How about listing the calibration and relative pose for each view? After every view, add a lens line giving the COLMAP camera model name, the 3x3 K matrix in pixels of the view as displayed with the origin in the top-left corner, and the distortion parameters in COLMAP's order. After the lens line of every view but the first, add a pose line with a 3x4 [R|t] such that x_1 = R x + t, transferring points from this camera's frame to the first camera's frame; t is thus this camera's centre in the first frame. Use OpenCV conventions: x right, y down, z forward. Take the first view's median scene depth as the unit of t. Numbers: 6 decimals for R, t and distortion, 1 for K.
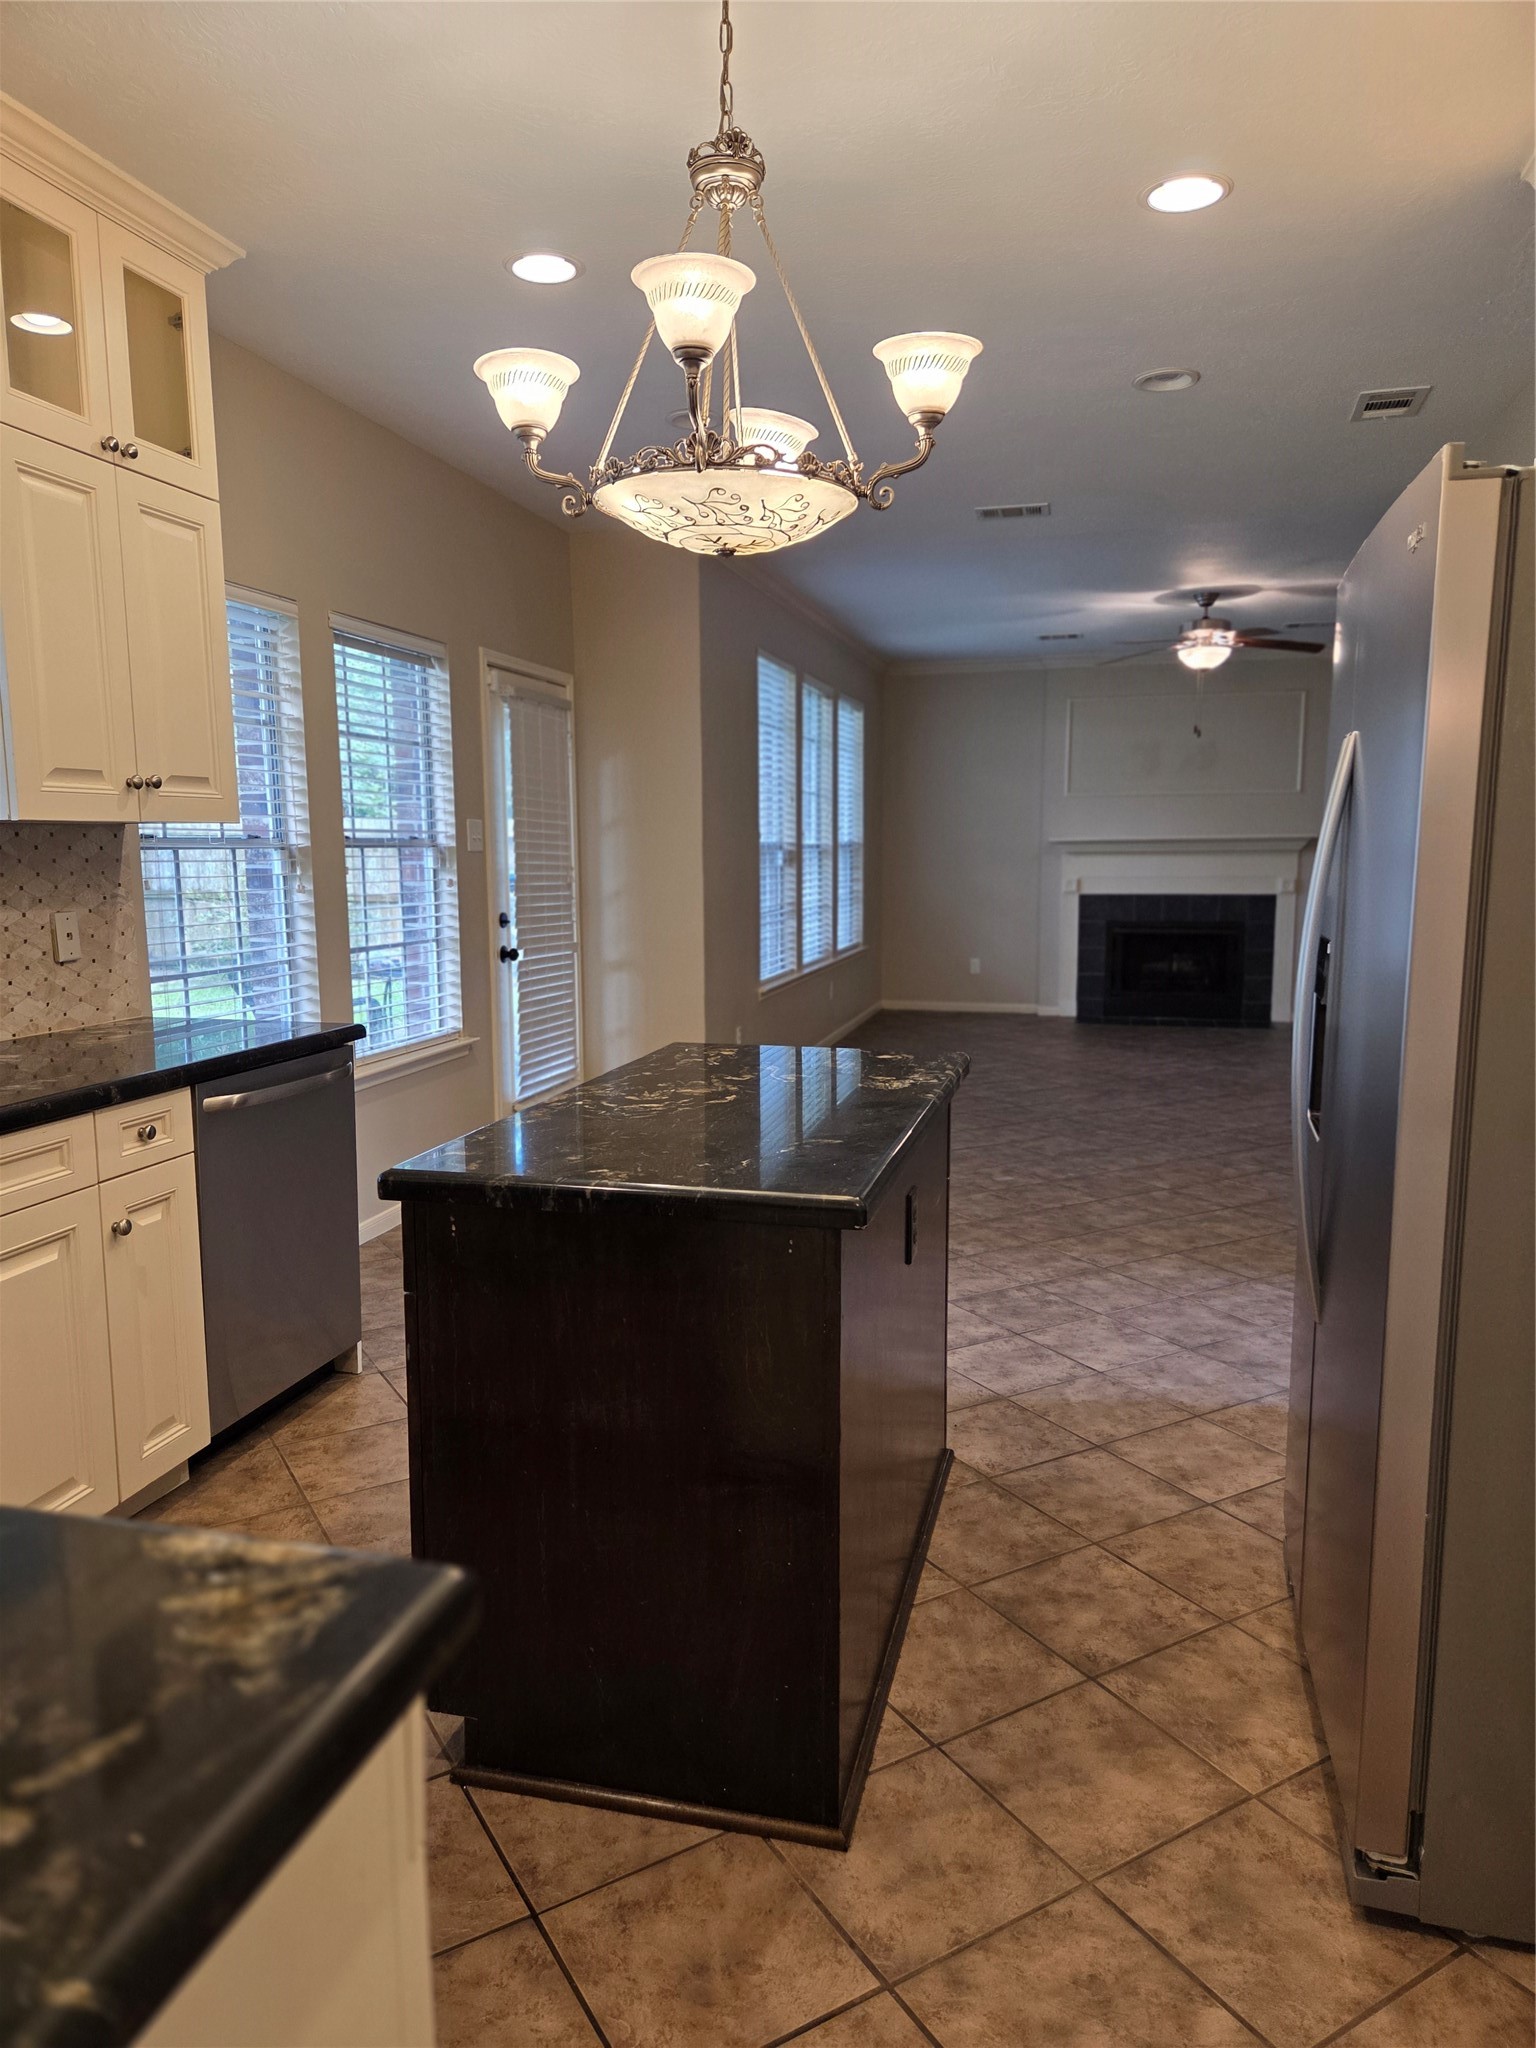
lens RADIAL K [[1372.2, 0, 769.7], [0, 1372.2, 1026.0], [0, 0, 1]] dist [0.035409, -0.021869]
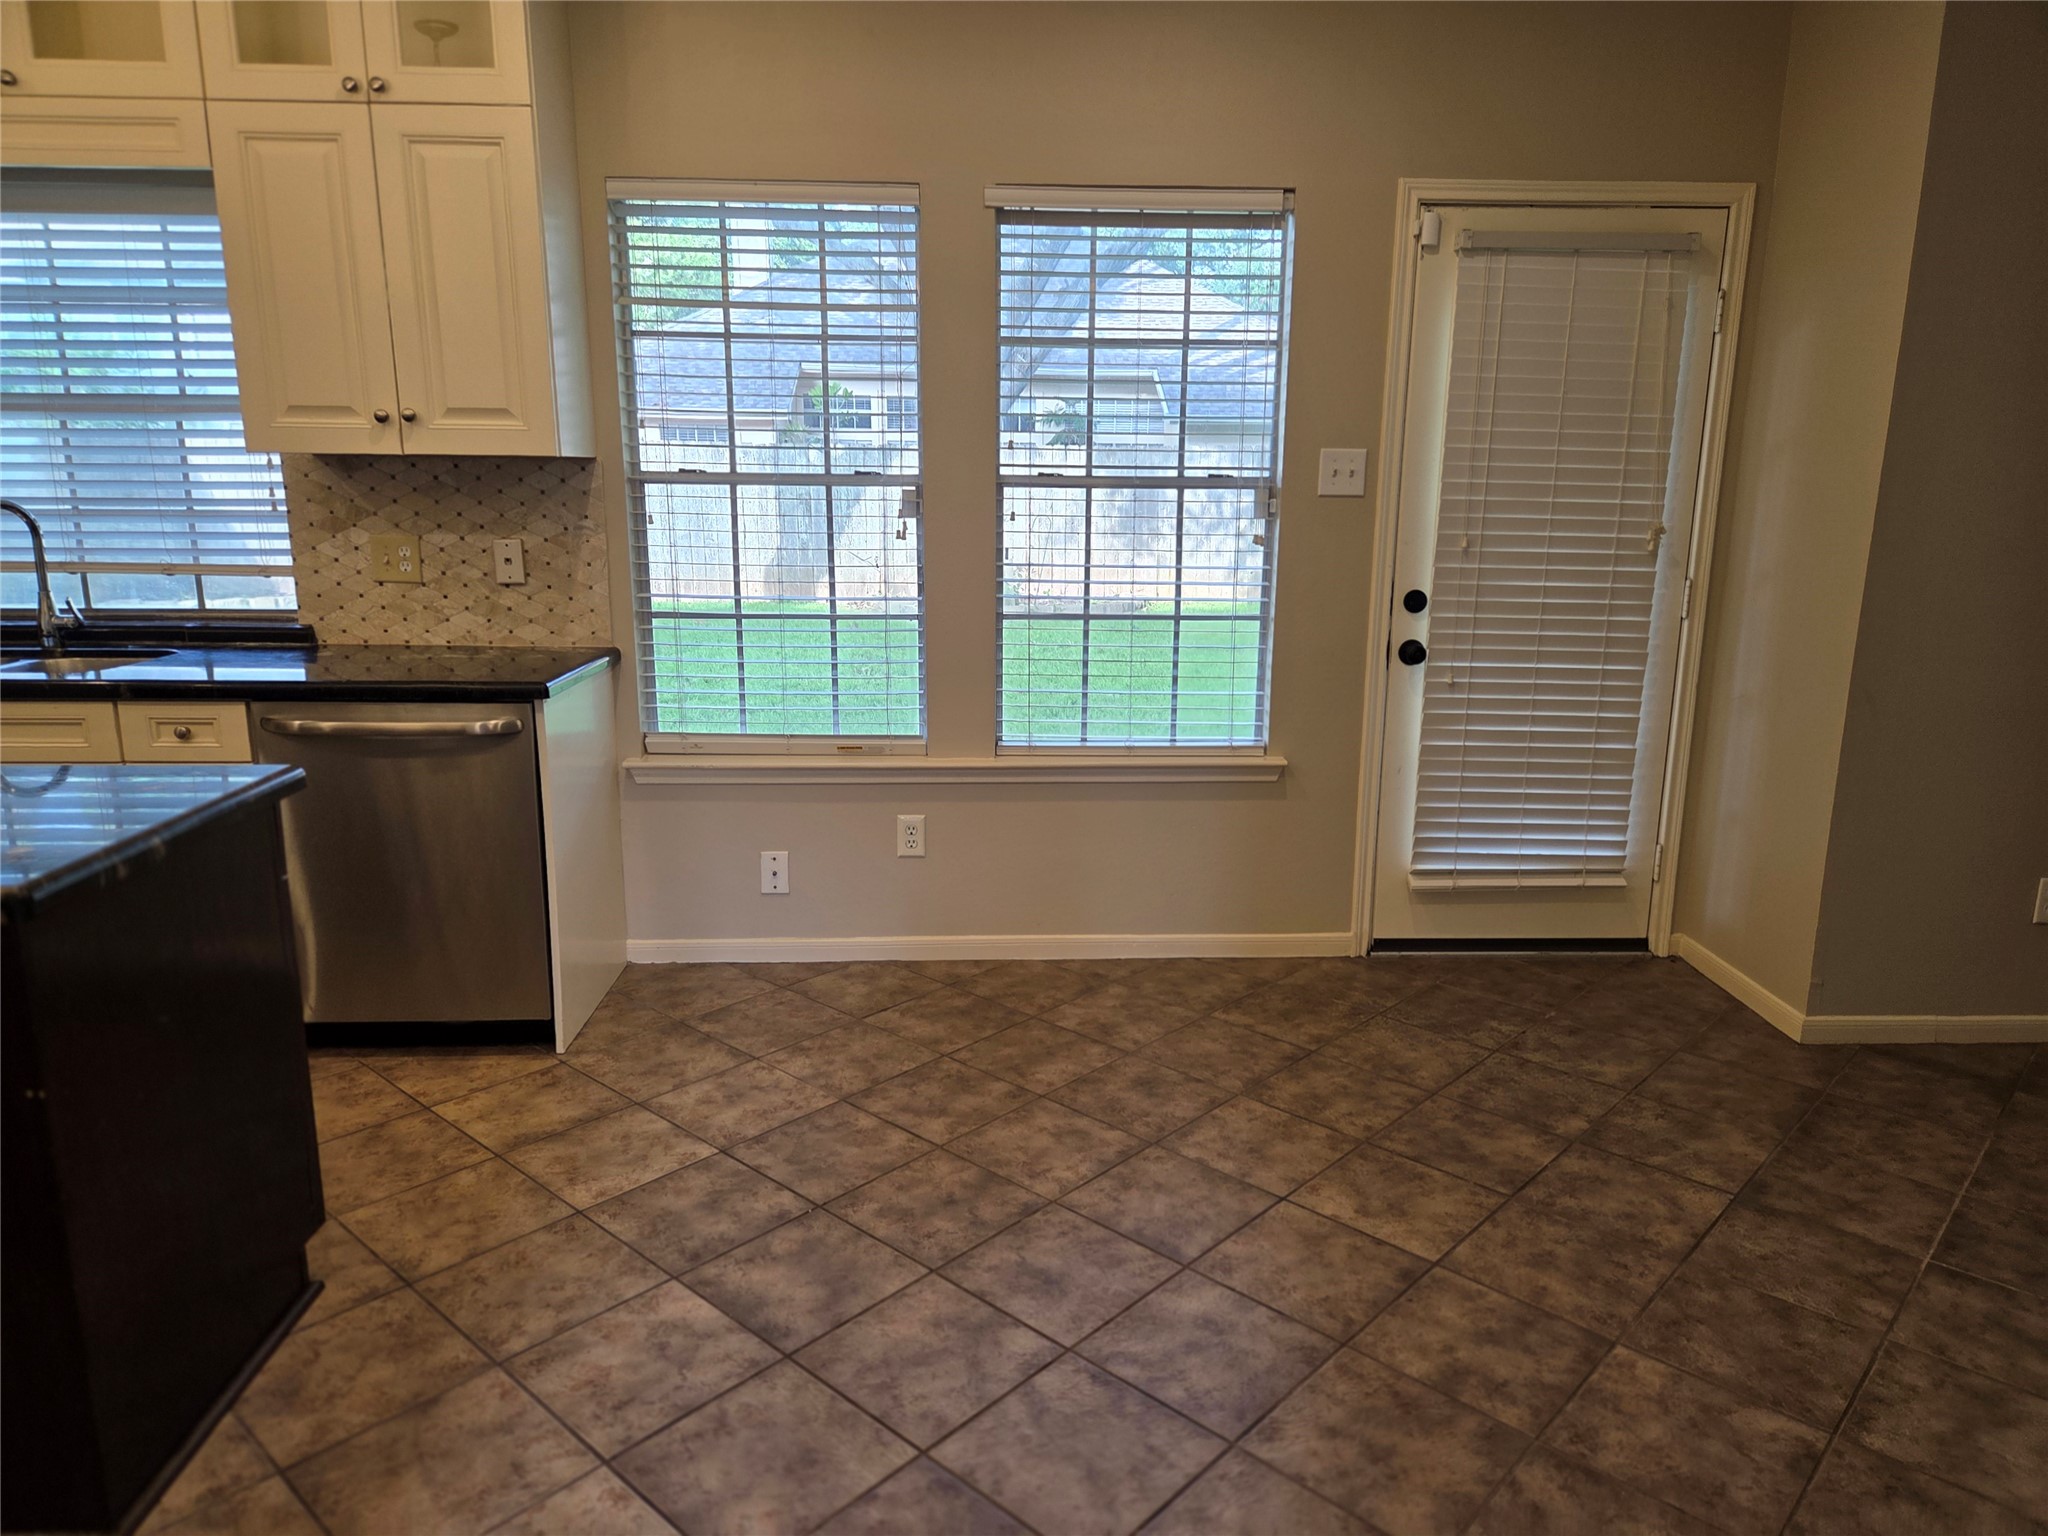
lens RADIAL K [[1372.2, 0, 1026.2], [0, 1372.2, 769.6], [0, 0, 1]] dist [0.035409, -0.021869]
pose [[0.291723, 0.214139, -0.932224, 0.640095], [-0.136664, 0.973949, 0.180957, -0.151726], [0.946689, 0.074613, 0.313388, 1.016709]]
